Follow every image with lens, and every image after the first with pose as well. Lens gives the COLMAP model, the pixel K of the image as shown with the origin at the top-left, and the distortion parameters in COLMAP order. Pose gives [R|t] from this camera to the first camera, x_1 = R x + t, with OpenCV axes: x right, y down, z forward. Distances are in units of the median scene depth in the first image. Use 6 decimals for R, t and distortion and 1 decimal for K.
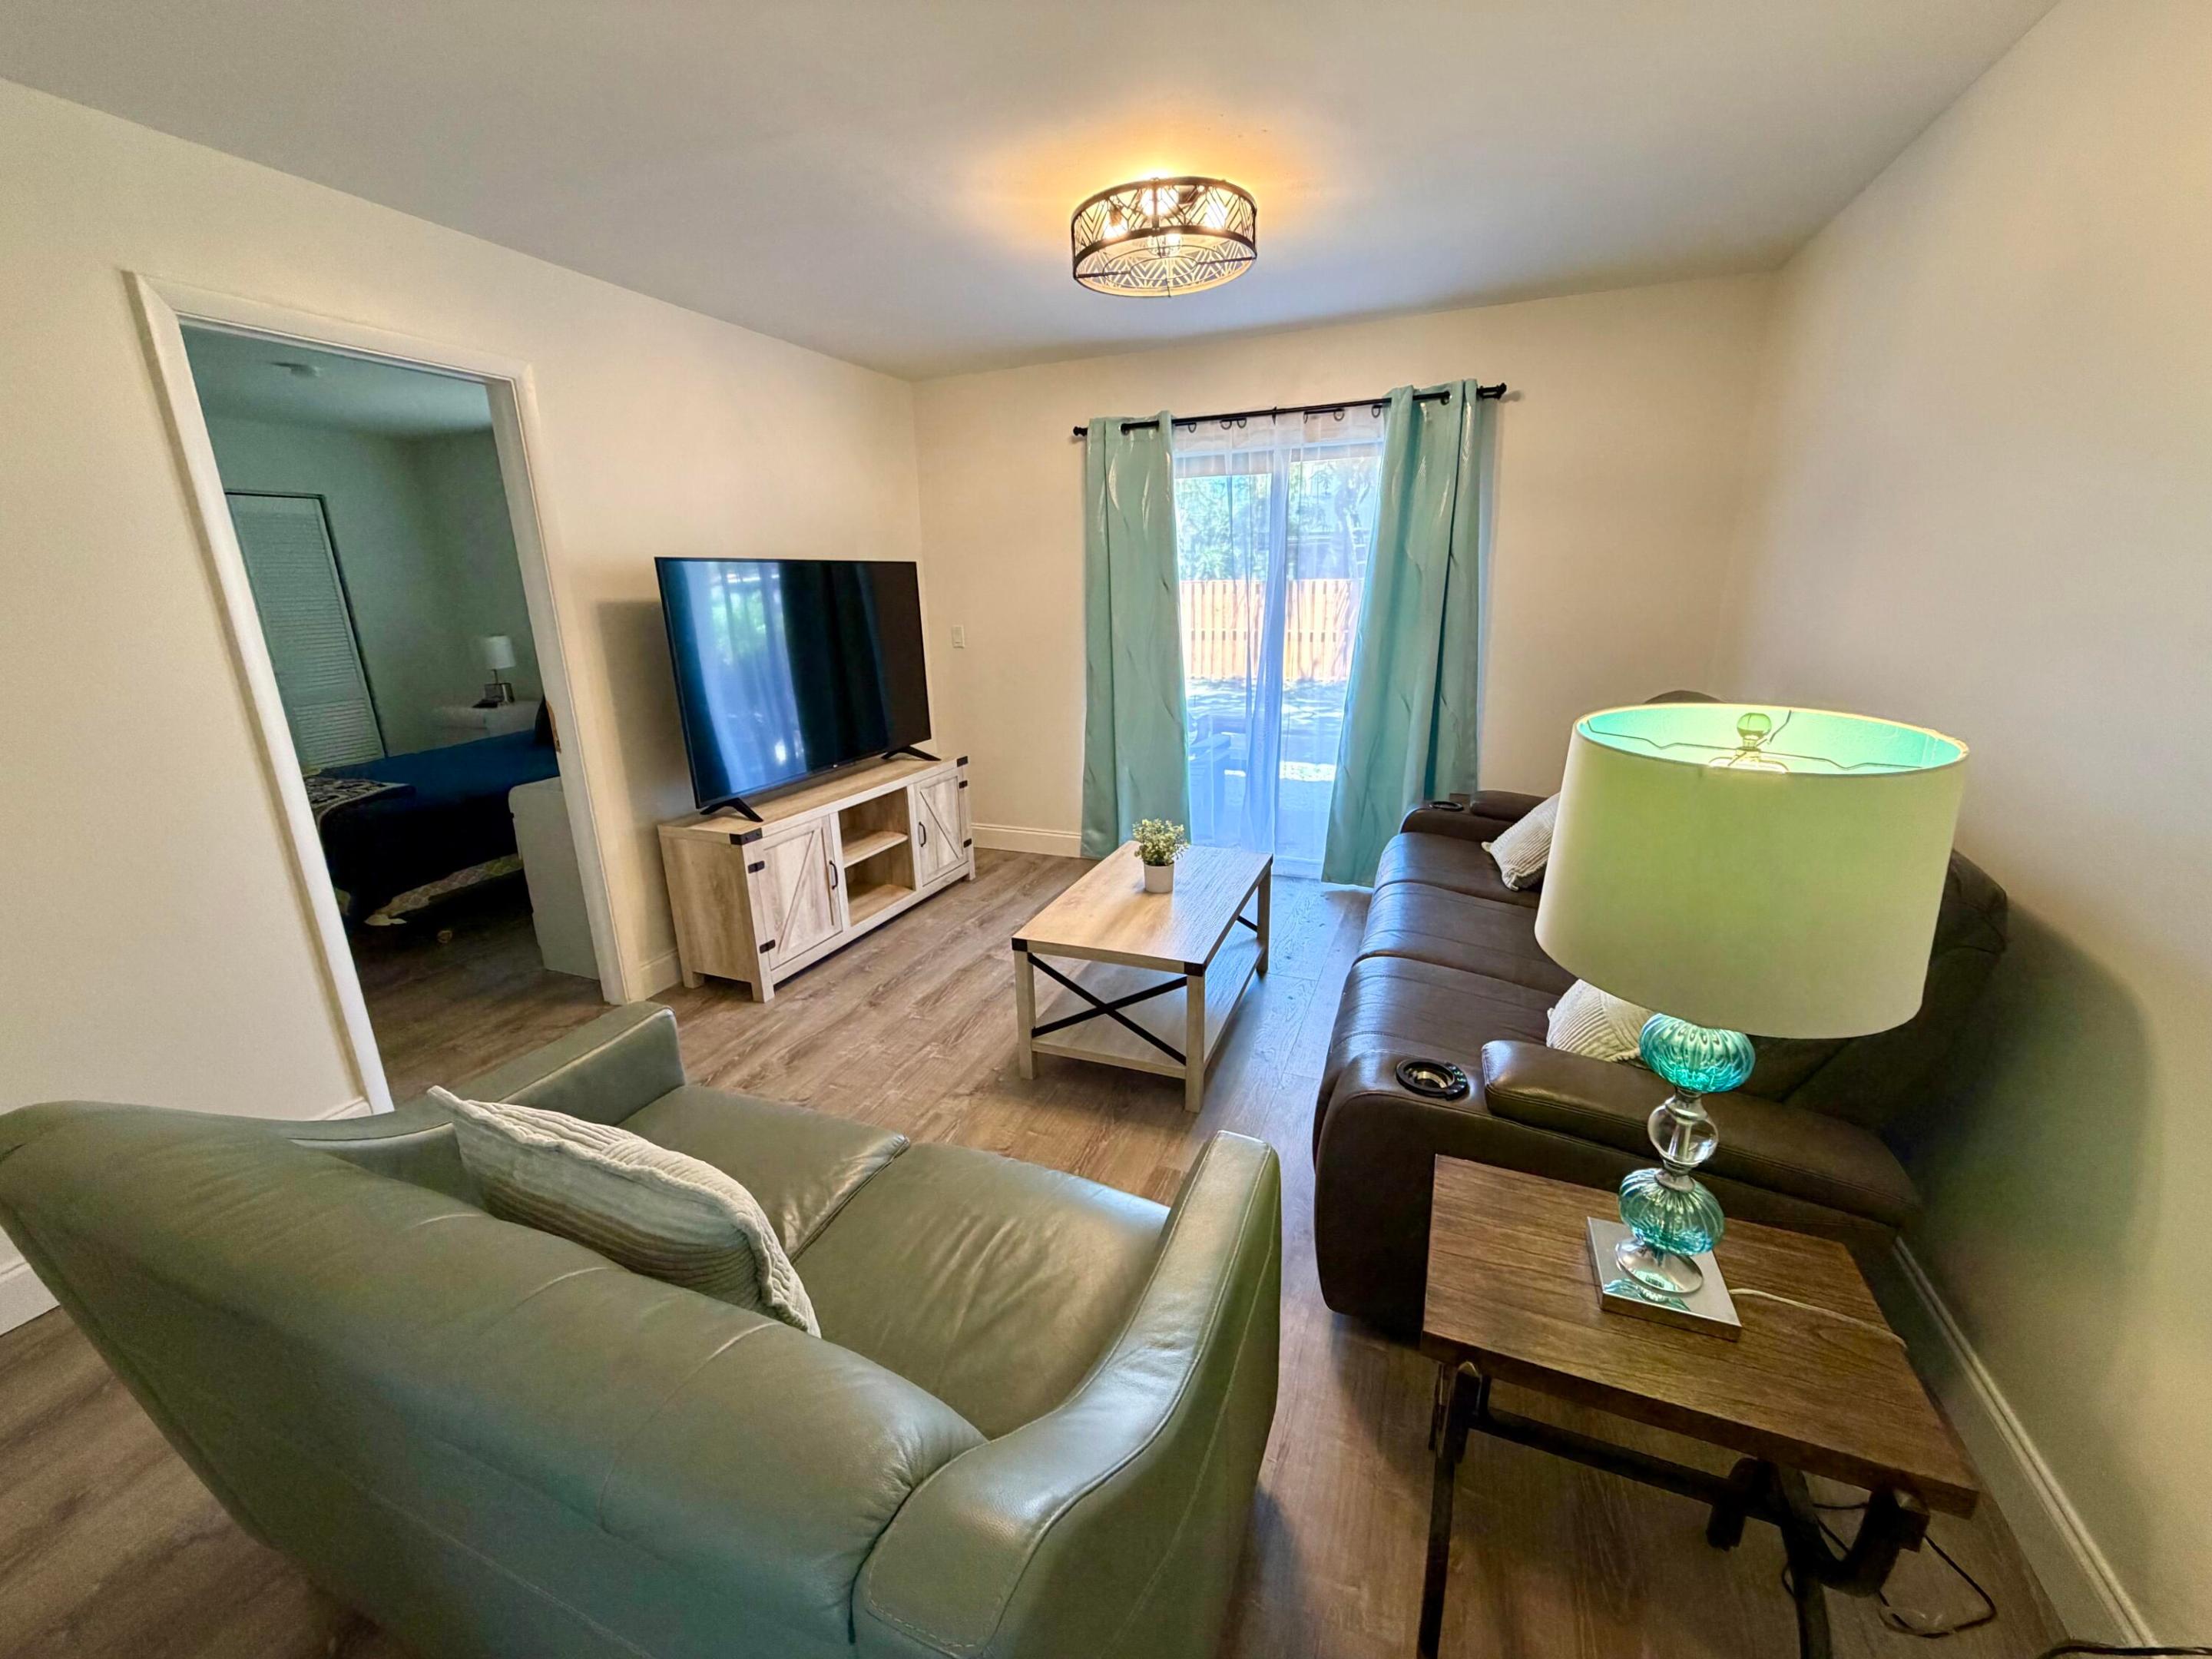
lens RADIAL K [[885.0, 0, 1106.0], [0, 885.0, 829.5], [0, 0, 1]] dist [-0.008320, 0.007425]
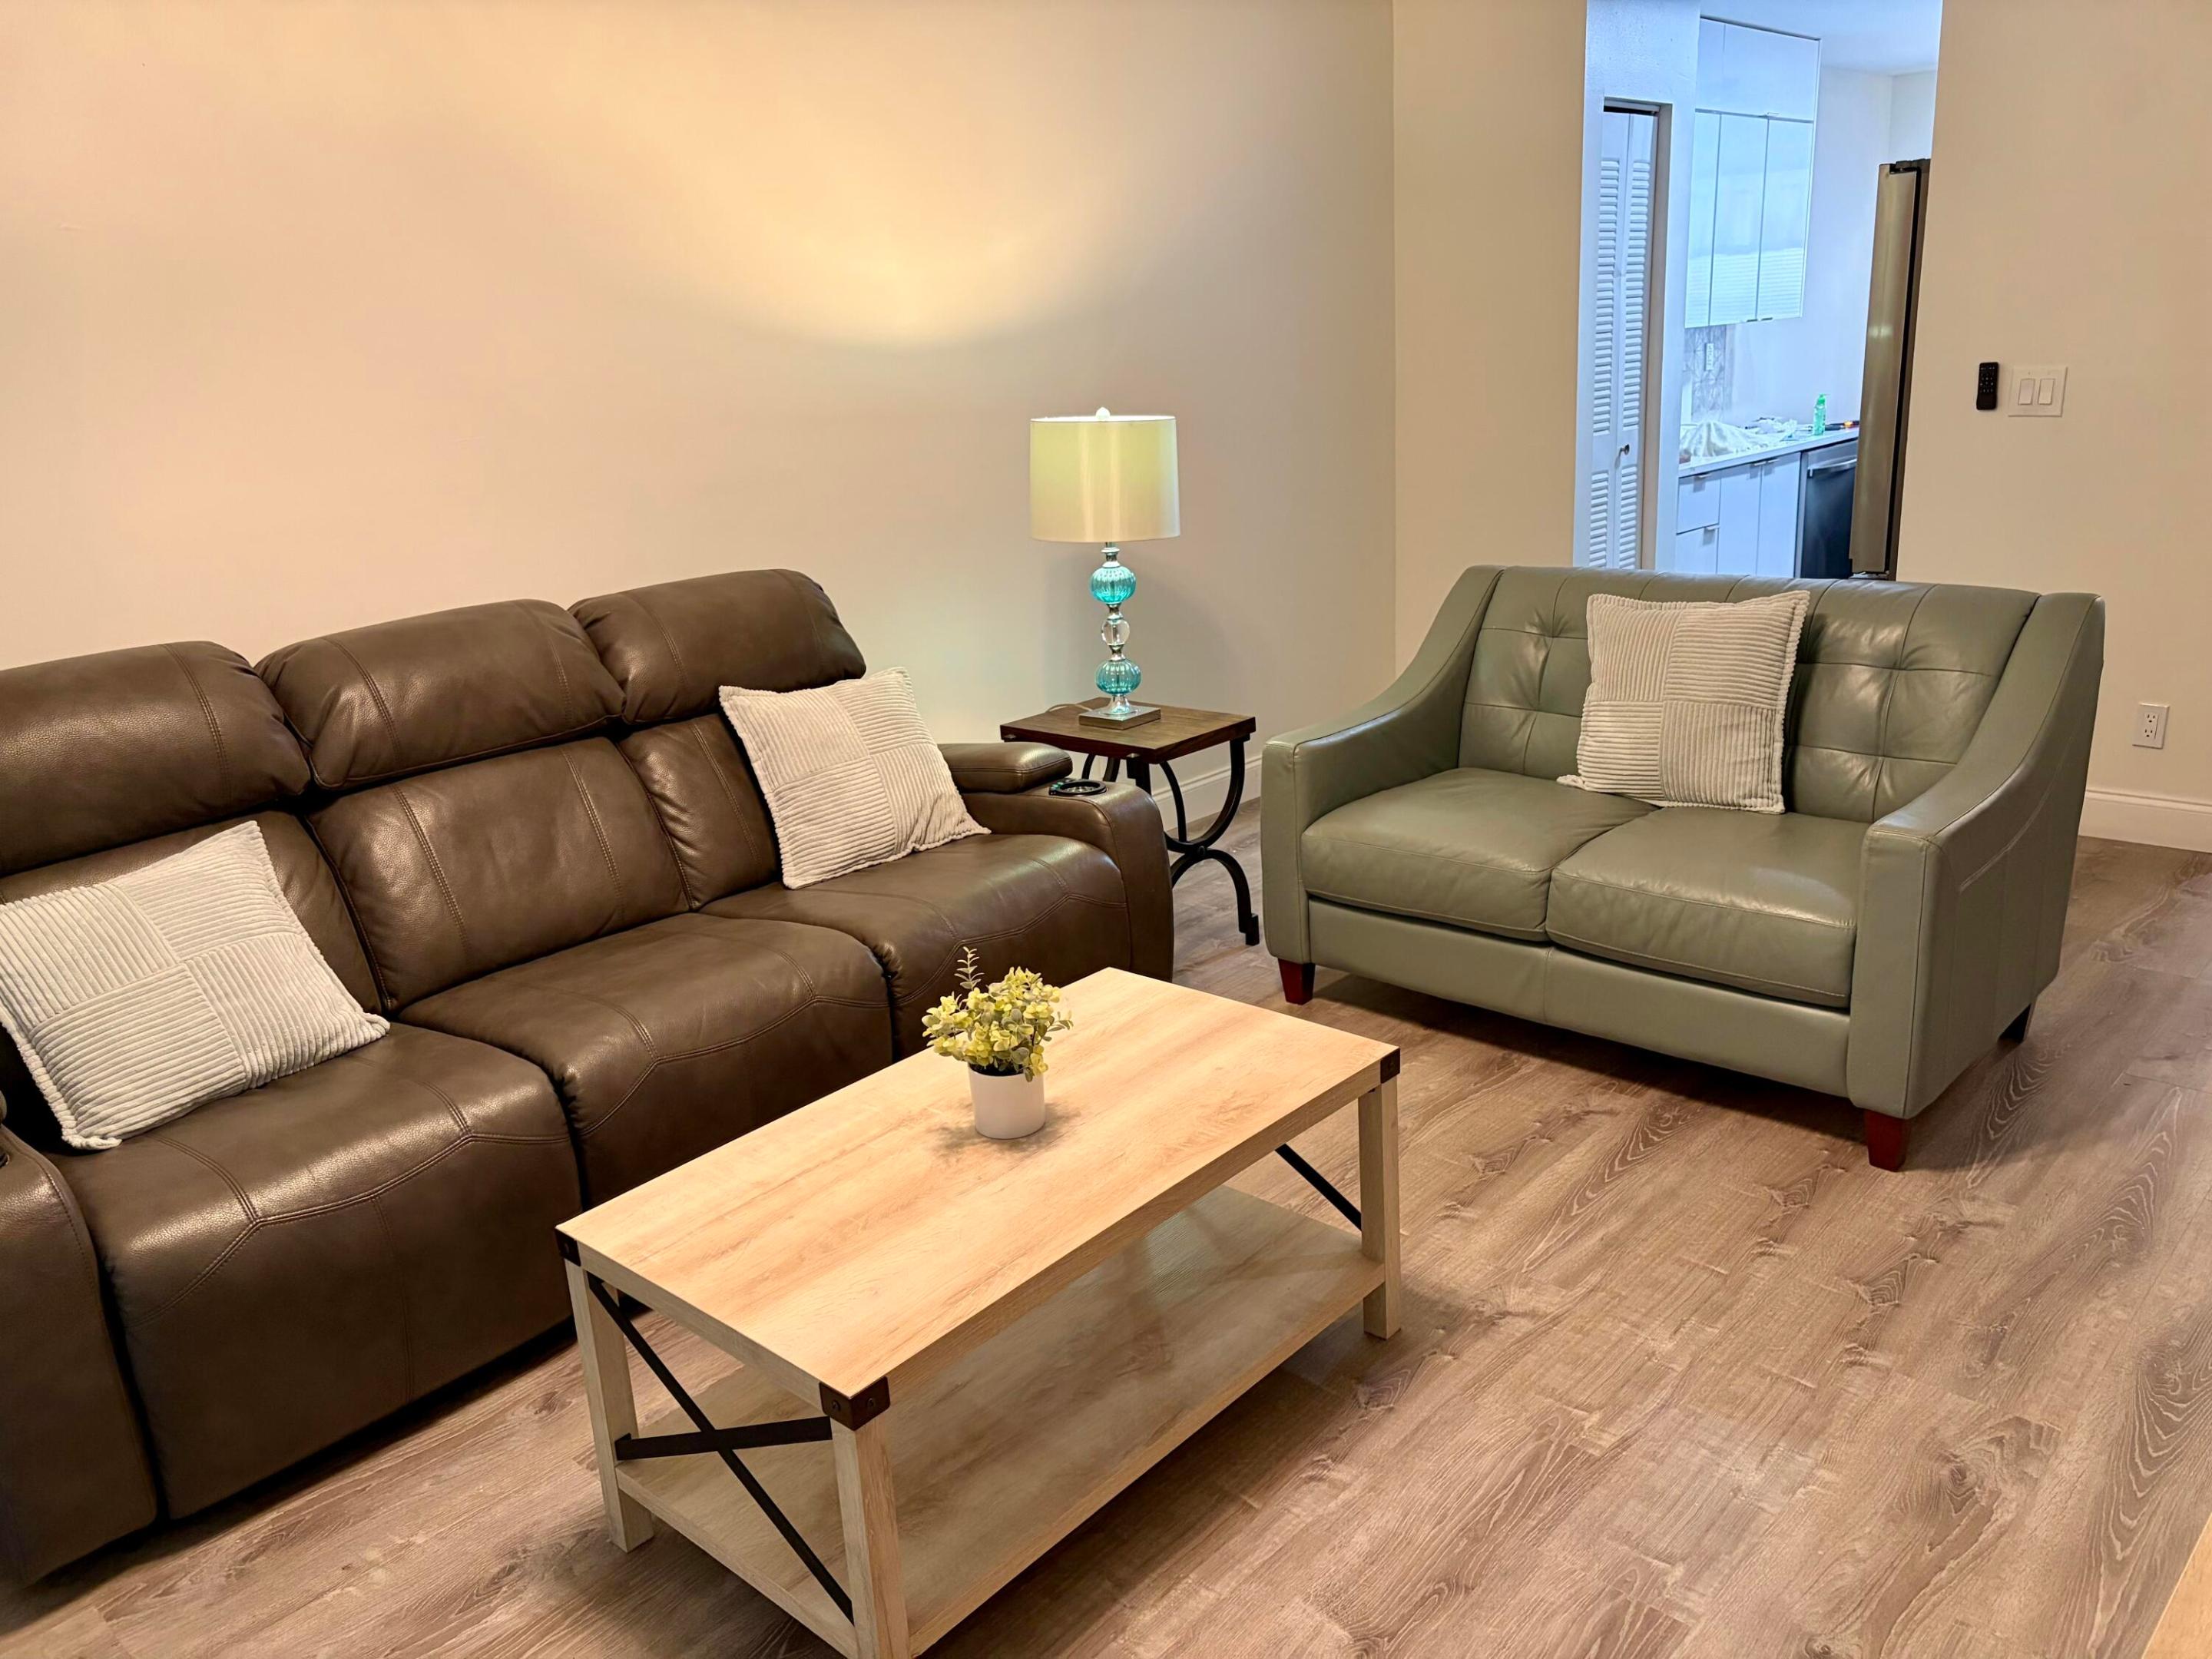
lens RADIAL K [[1704.7, 0, 1106.0], [0, 1704.7, 829.5], [0, 0, 1]] dist [0.033560, 0.001498]
pose [[-0.932162, -0.036203, 0.360226, -0.234561], [0.167758, 0.838531, 0.518385, -0.406090], [-0.320828, 0.543649, -0.775574, 1.387886]]
